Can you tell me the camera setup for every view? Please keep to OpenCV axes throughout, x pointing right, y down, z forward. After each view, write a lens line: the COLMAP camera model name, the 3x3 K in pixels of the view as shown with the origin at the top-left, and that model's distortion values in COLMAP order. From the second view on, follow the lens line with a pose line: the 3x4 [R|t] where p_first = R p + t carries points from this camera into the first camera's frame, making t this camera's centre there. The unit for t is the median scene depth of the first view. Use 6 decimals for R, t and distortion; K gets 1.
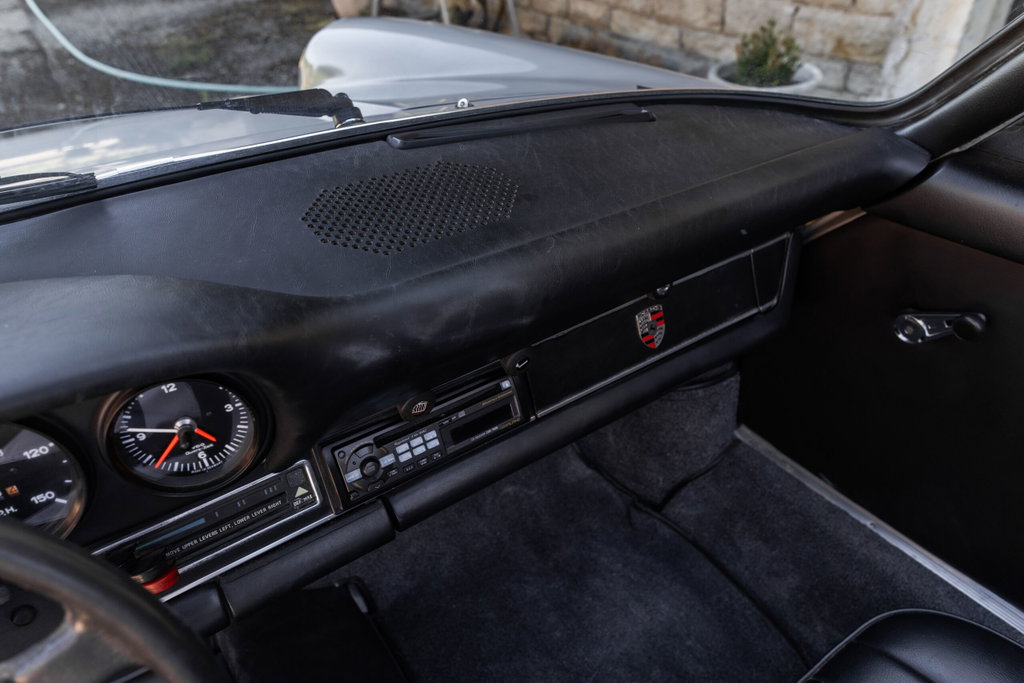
lens RADIAL K [[717.3, 0, 509.1], [0, 717.3, 337.8], [0, 0, 1]] dist [0.009680, -0.001203]
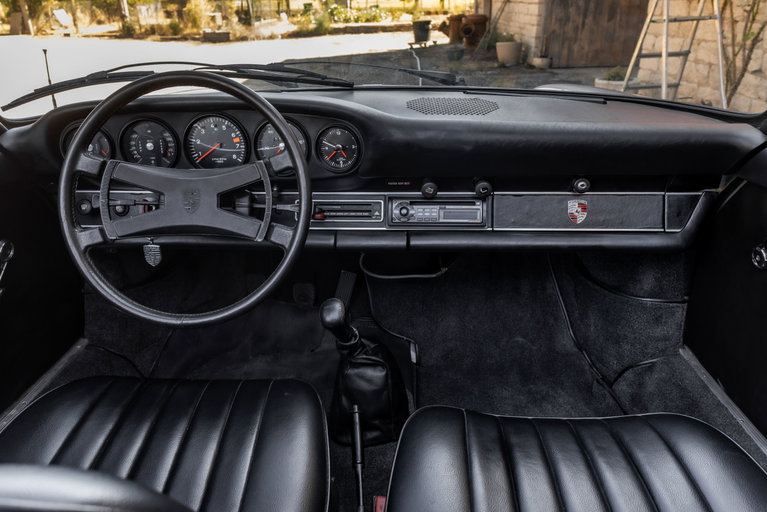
lens RADIAL K [[549.9, 0, 360.5], [0, 549.9, 245.8], [0, 0, 1]] dist [0.007783, -0.003304]
pose [[0.779411, 0.244130, -0.576991, 0.635375], [-0.355273, 0.930790, -0.086085, 0.407984], [0.516041, 0.272085, 0.812201, -0.427595]]
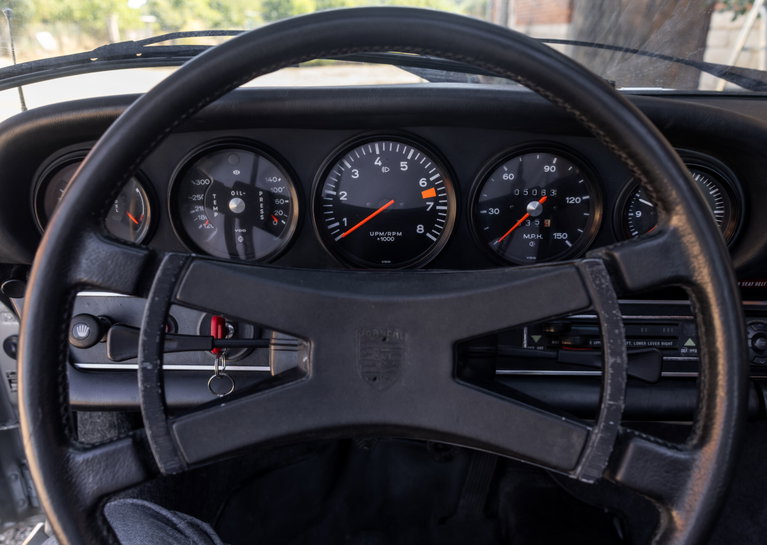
lens RADIAL K [[564.4, 0, 383.5], [0, 564.4, 272.5], [0, 0, 1]] dist [-0.000146, -0.000476]
pose [[0.806256, 0.232104, -0.544131, -0.177091], [-0.353458, 0.926584, -0.128488, 0.334672], [0.474360, 0.295922, 0.829104, -0.054888]]
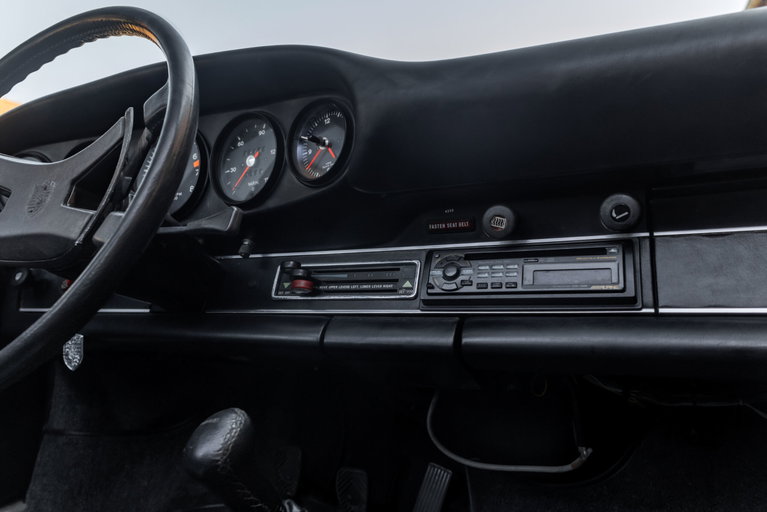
lens RADIAL K [[537.3, 0, 381.3], [0, 537.3, 253.2], [0, 0, 1]] dist [0.009680, -0.001203]
pose [[0.504249, -0.048889, -0.862173, 0.416471], [-0.488108, 0.807475, -0.331262, 0.414806], [0.712379, 0.587872, 0.383306, 0.466961]]
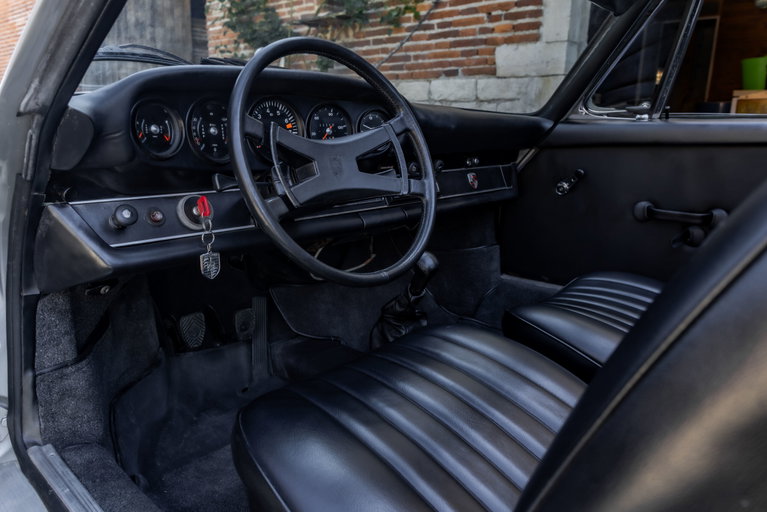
lens RADIAL K [[544.9, 0, 383.5], [0, 544.9, 256.0], [0, 0, 1]] dist [0.007504, -0.002137]
pose [[0.976225, -0.032467, 0.214312, -0.600281], [0.110414, 0.925315, -0.362770, 0.995764], [-0.186528, 0.377808, 0.906900, -0.700100]]
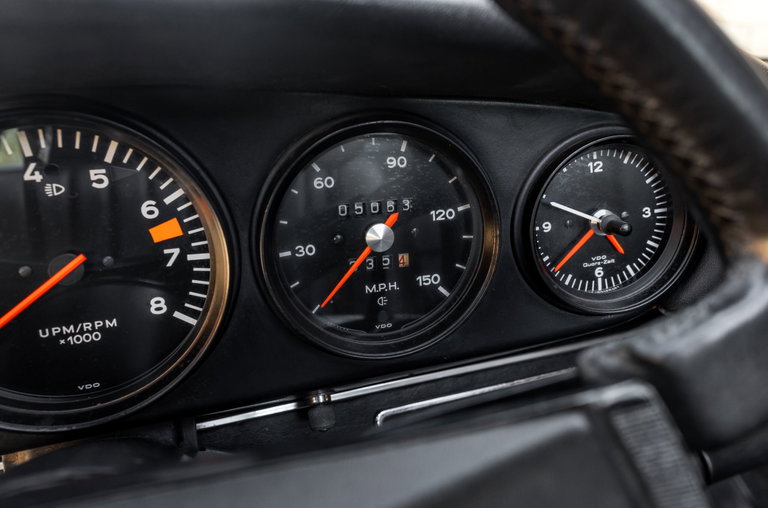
lens RADIAL K [[554.4, 0, 384.4], [0, 554.4, 232.3], [0, 0, 1]] dist [0.001145, -0.002407]
pose [[0.969446, 0.082802, -0.230907, -0.330472], [-0.150884, 0.943460, -0.295155, 0.215410], [0.193412, 0.320977, 0.927128, 0.236359]]
